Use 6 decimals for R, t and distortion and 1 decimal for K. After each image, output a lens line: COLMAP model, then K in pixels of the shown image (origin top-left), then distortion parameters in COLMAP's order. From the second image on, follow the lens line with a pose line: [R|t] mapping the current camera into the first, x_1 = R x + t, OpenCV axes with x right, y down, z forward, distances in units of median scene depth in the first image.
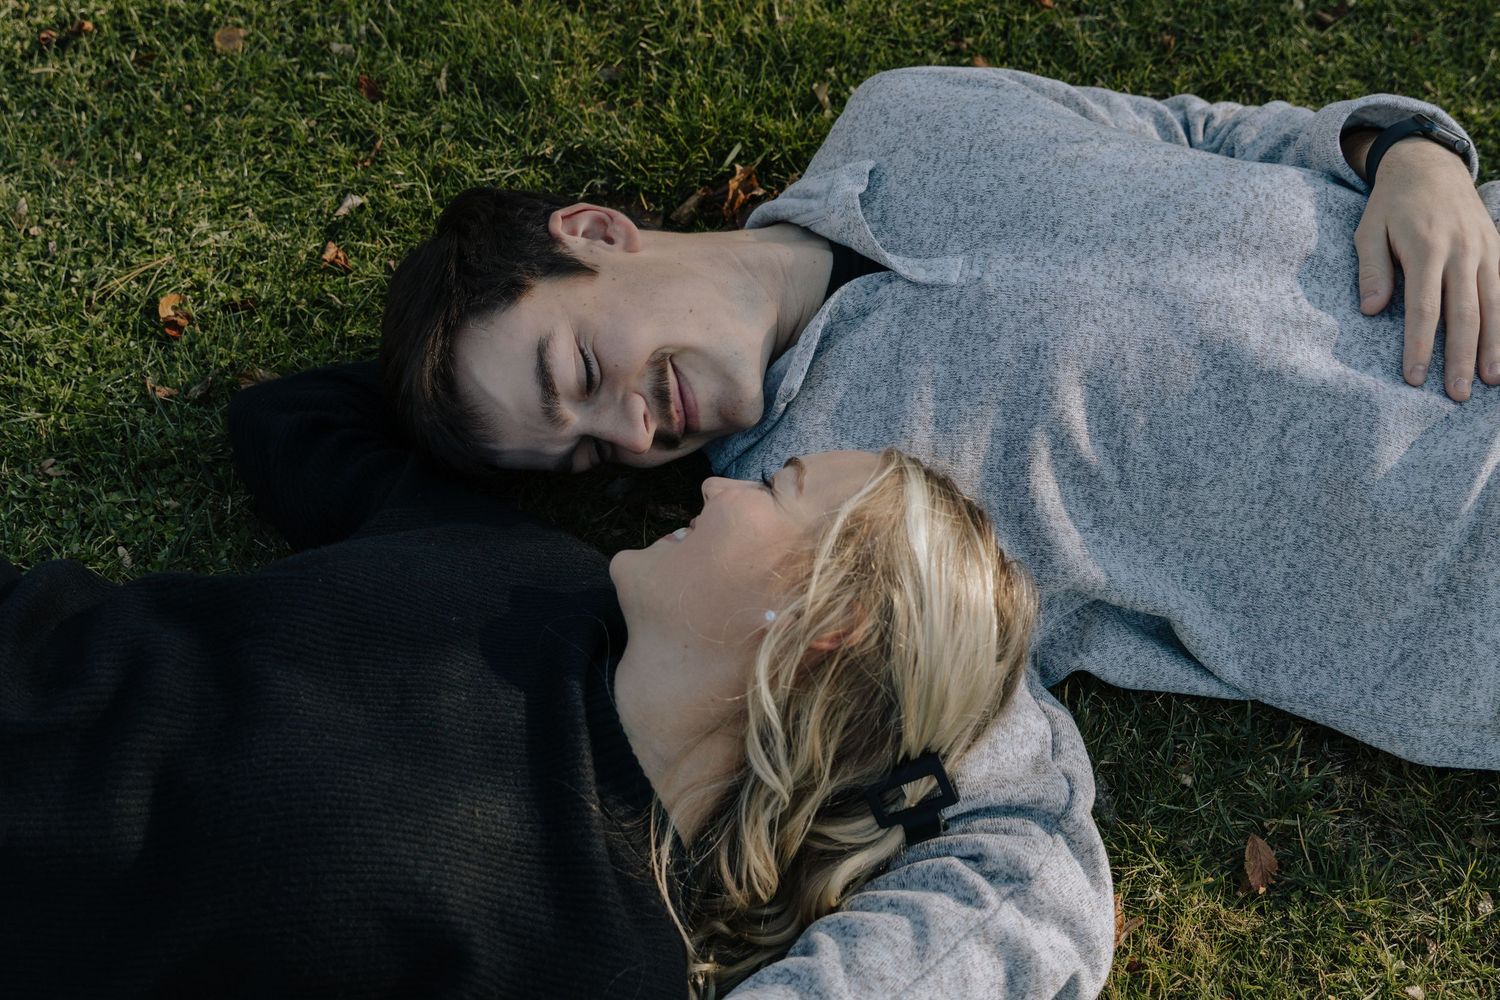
lens RADIAL K [[2211.8, 0, 750.0], [0, 2211.8, 500.0], [0, 0, 1]] dist [0.010899, 0.010093]
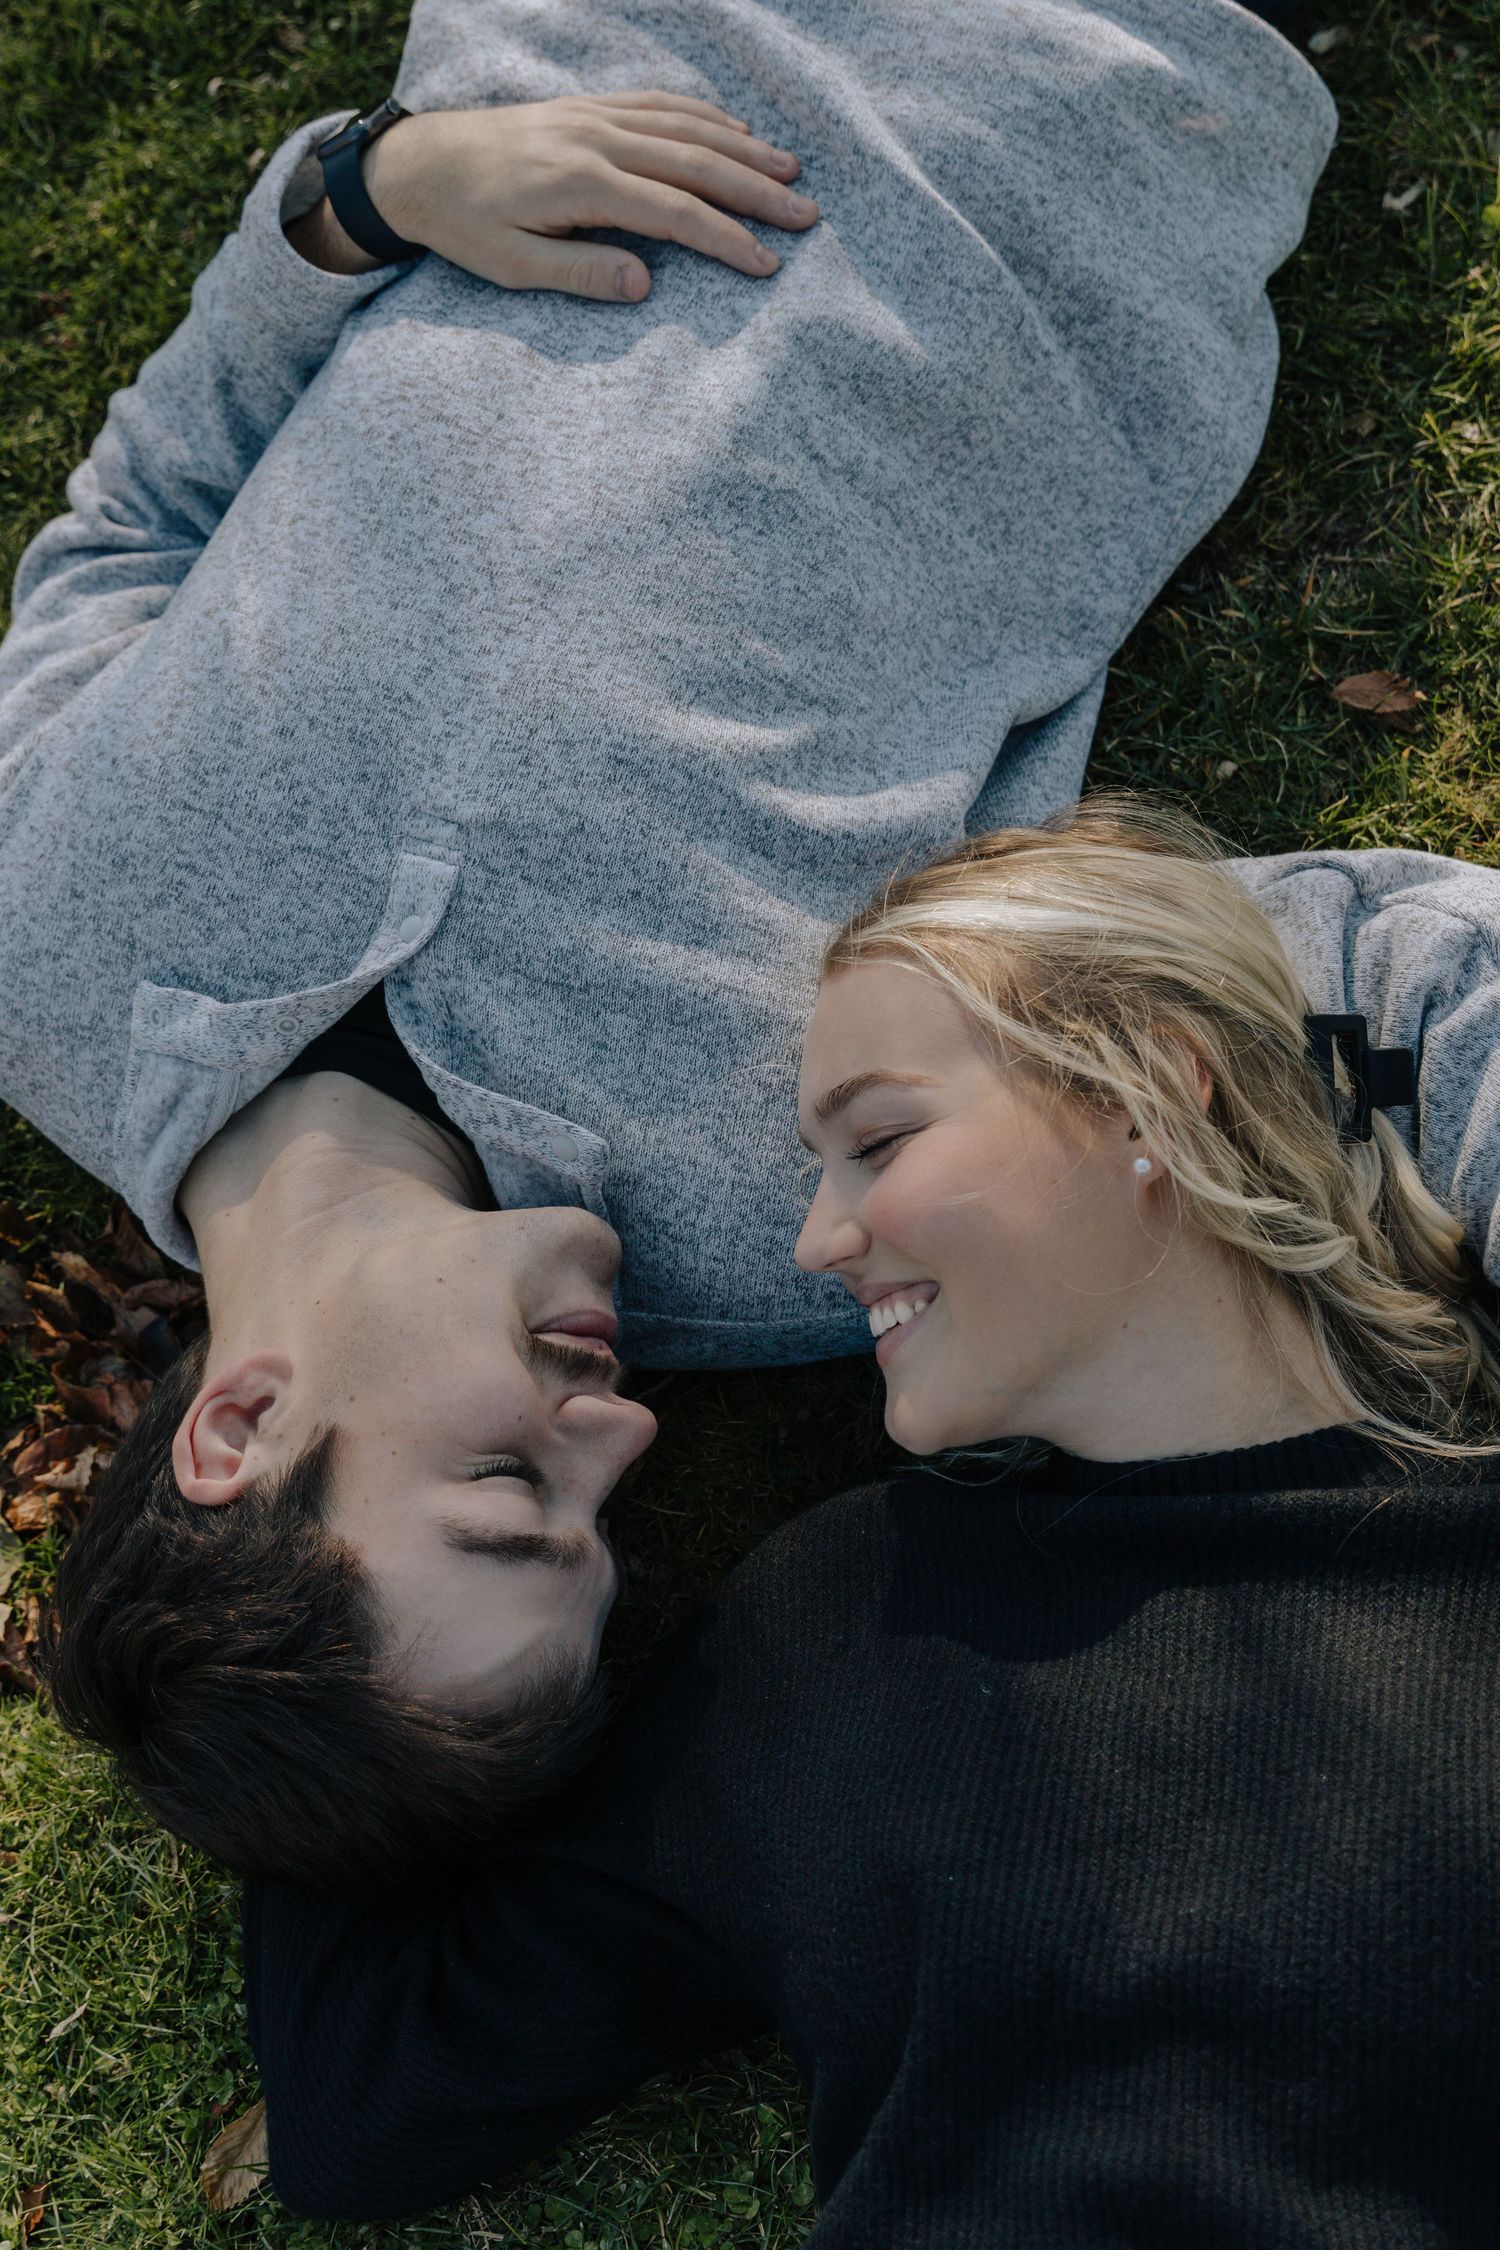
lens RADIAL K [[3317.7, 0, 750.0], [0, 3317.7, 1125.0], [0, 0, 1]] dist [0.010899, 0.010093]
pose [[0.134952, -0.913691, 0.383349, -0.314154], [0.890839, 0.281269, 0.356782, -0.337672], [-0.433813, 0.293354, 0.851910, 0.223892]]
